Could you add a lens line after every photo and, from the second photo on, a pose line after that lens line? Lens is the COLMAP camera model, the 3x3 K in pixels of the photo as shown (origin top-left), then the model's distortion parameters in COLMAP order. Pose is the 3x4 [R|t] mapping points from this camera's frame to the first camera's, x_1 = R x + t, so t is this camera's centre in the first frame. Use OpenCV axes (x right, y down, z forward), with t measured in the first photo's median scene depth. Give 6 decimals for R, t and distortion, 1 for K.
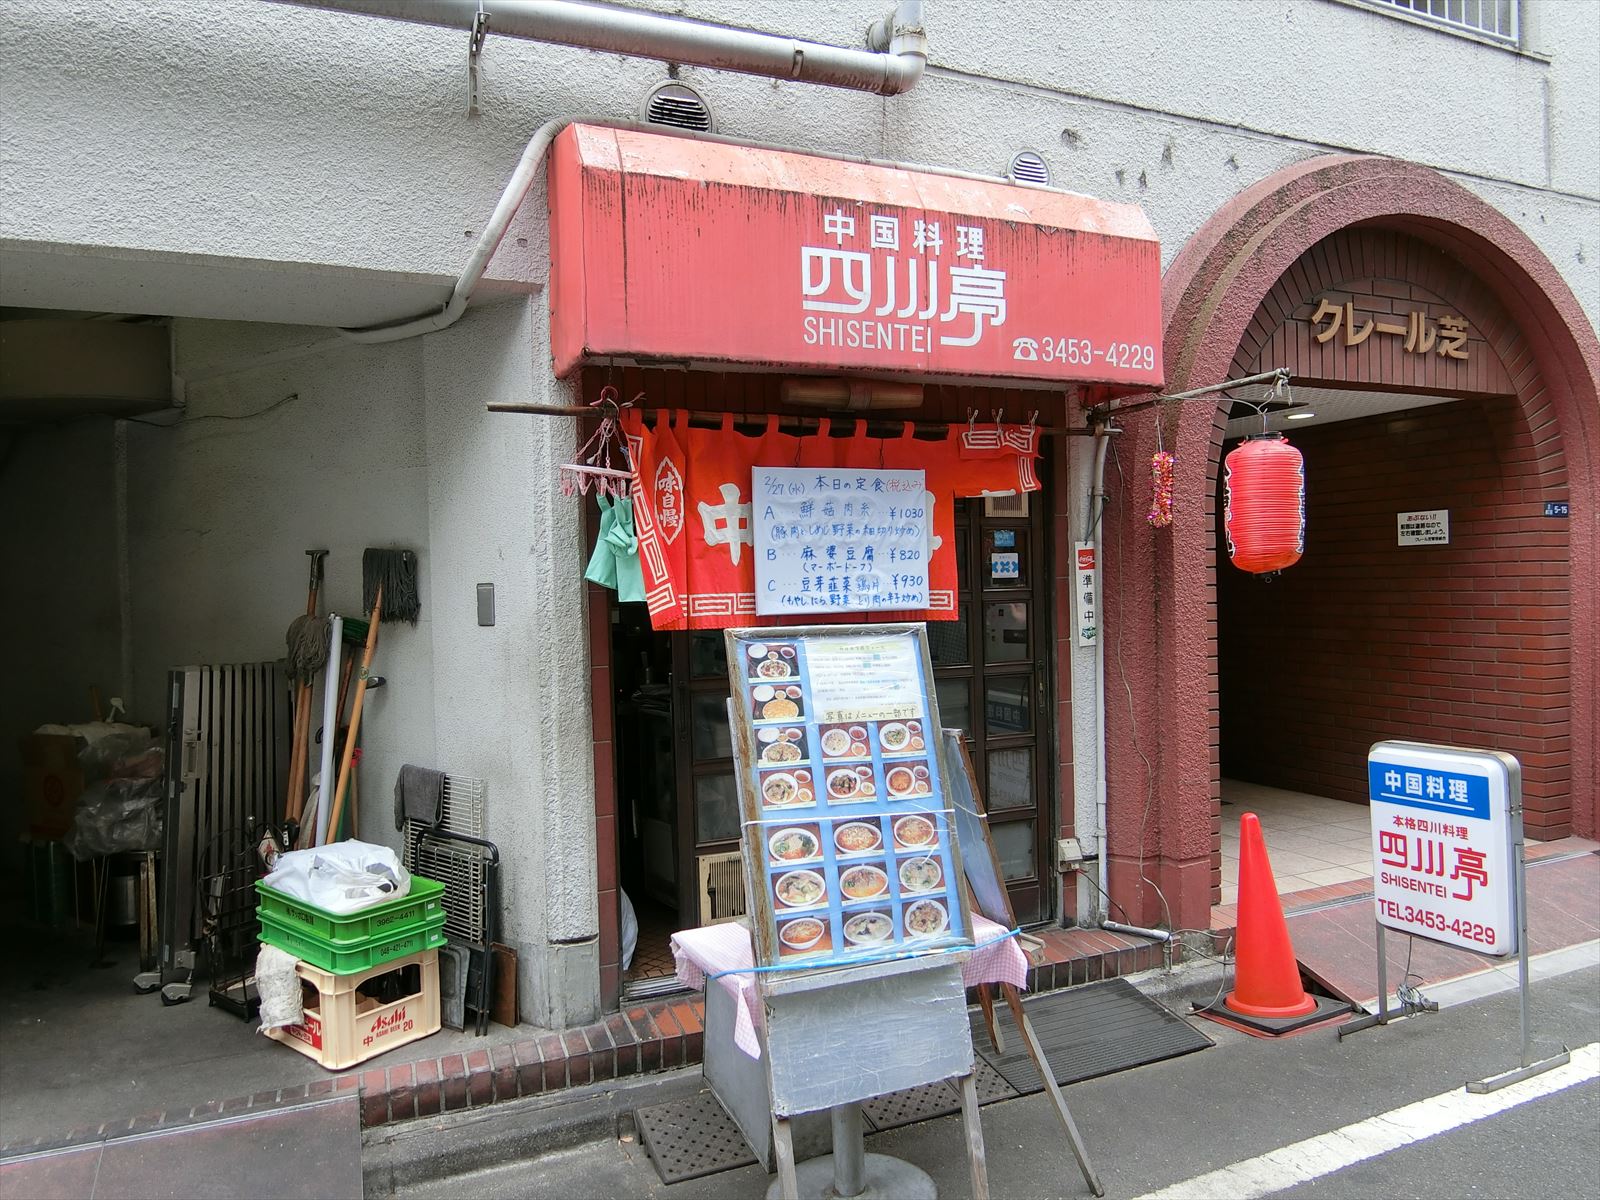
lens RADIAL K [[1106.3, 0, 798.8], [0, 1106.3, 602.1], [0, 0, 1]] dist [-0.009648, 0.002257]
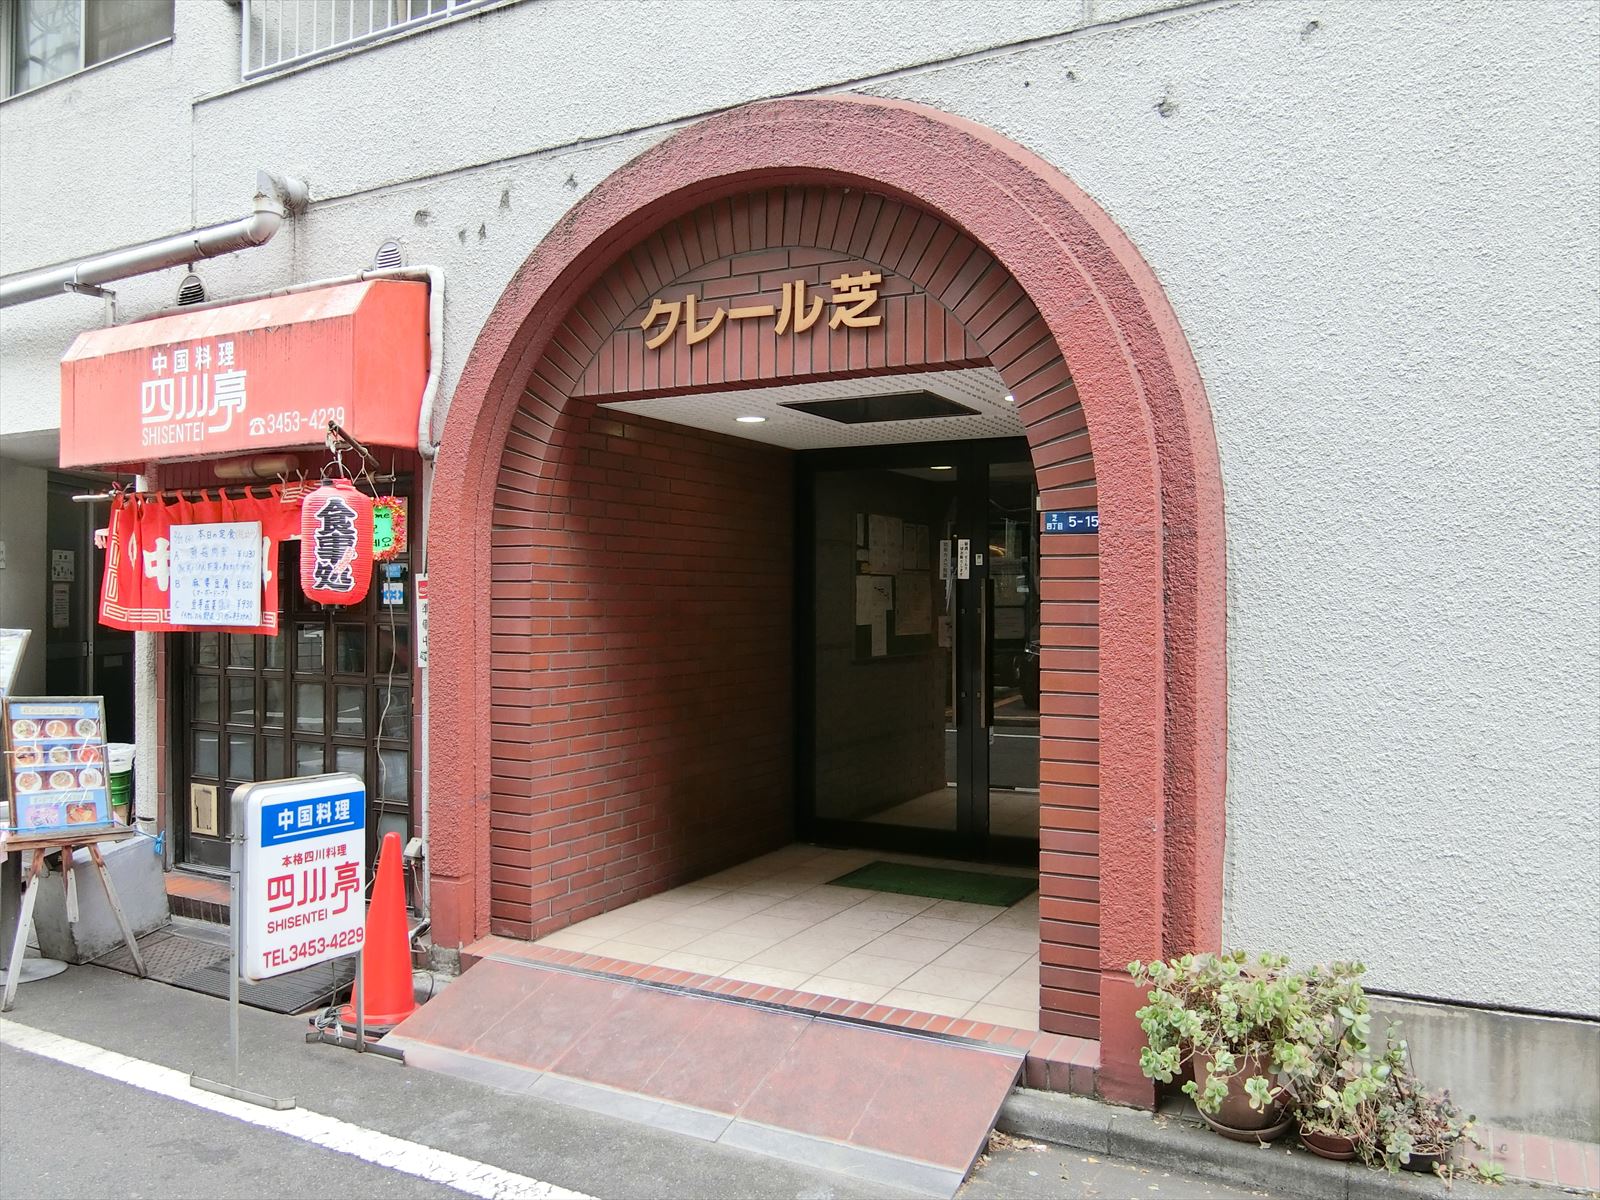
lens RADIAL K [[1223.1, 0, 797.6], [0, 1223.1, 596.4], [0, 0, 1]] dist [-0.002059, -0.006494]
pose [[0.596746, 0.021699, -0.802137, 1.724695], [-0.031440, 0.999499, 0.003648, -0.056155], [0.801814, 0.023043, 0.597129, 0.658969]]
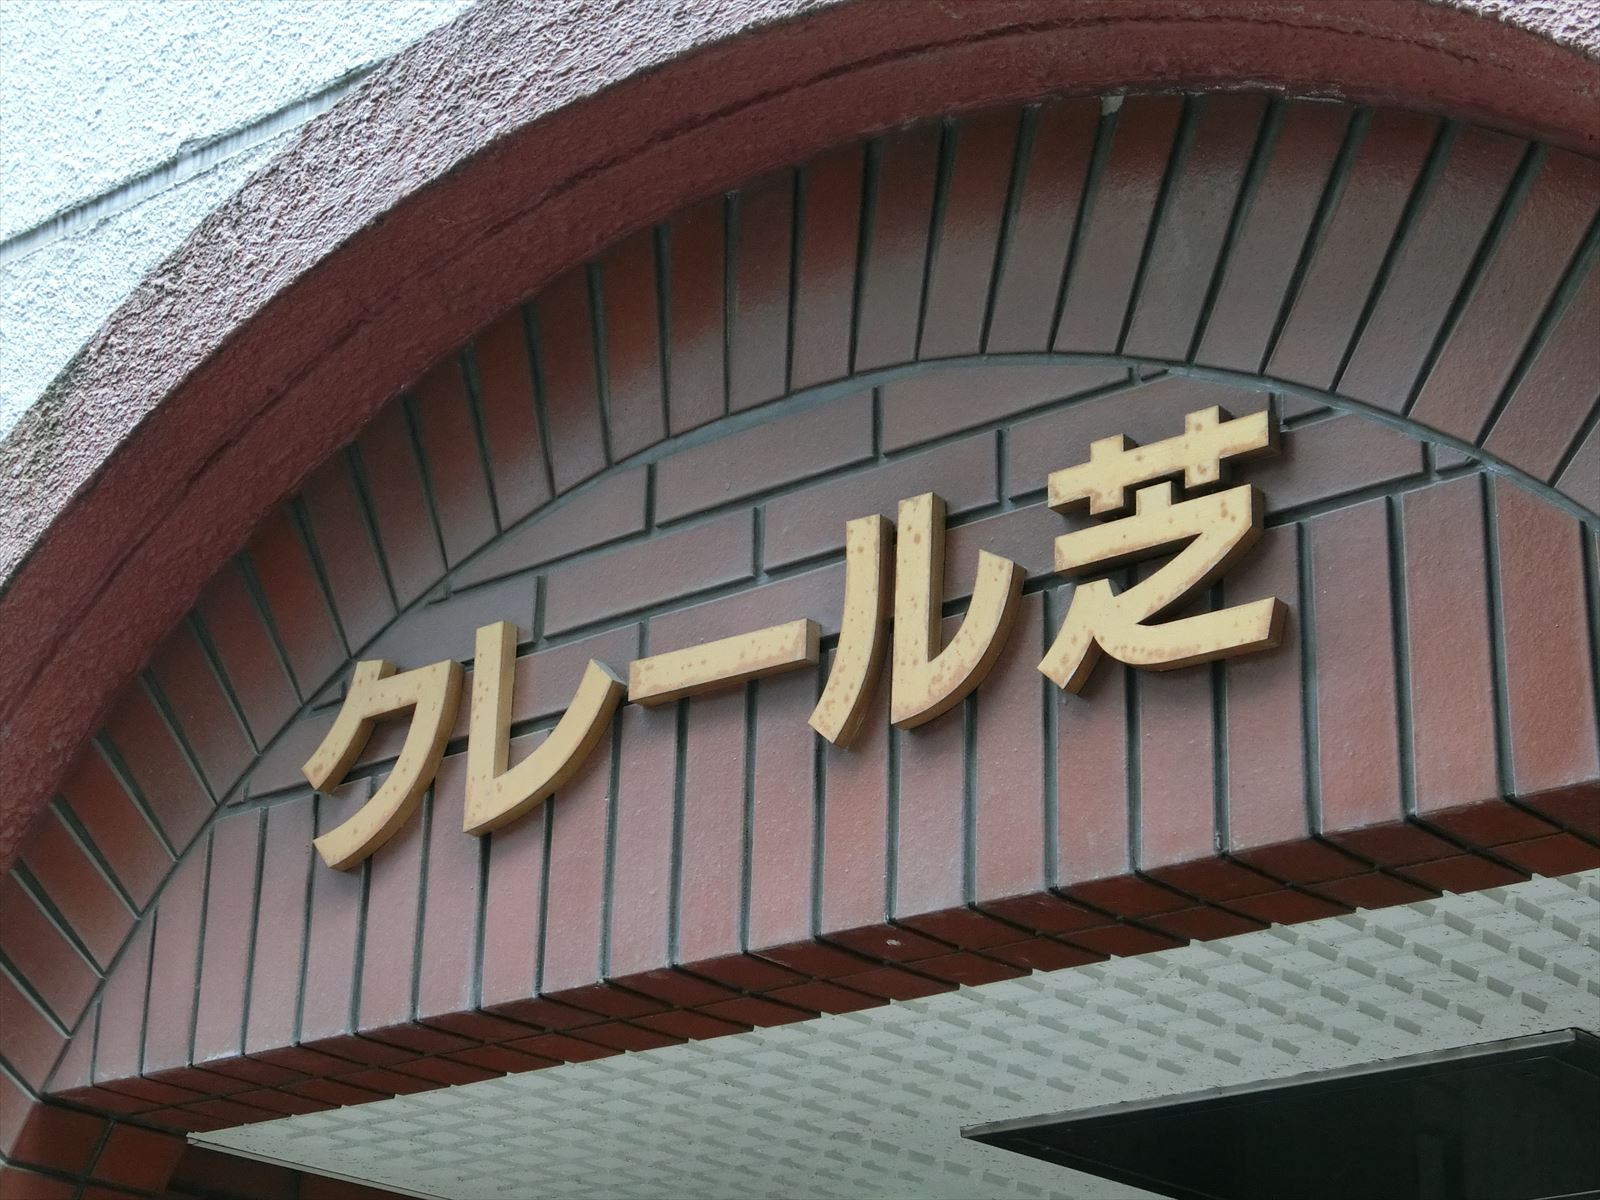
lens RADIAL K [[3136.6, 0, 801.7], [0, 3136.6, 599.4], [0, 0, 1]] dist [0.049403, 0.000000]
pose [[0.432283, -0.309361, -0.847011, 1.313593], [-0.050064, 0.929626, -0.365087, -0.094410], [0.900347, 0.200225, 0.386374, 1.087472]]
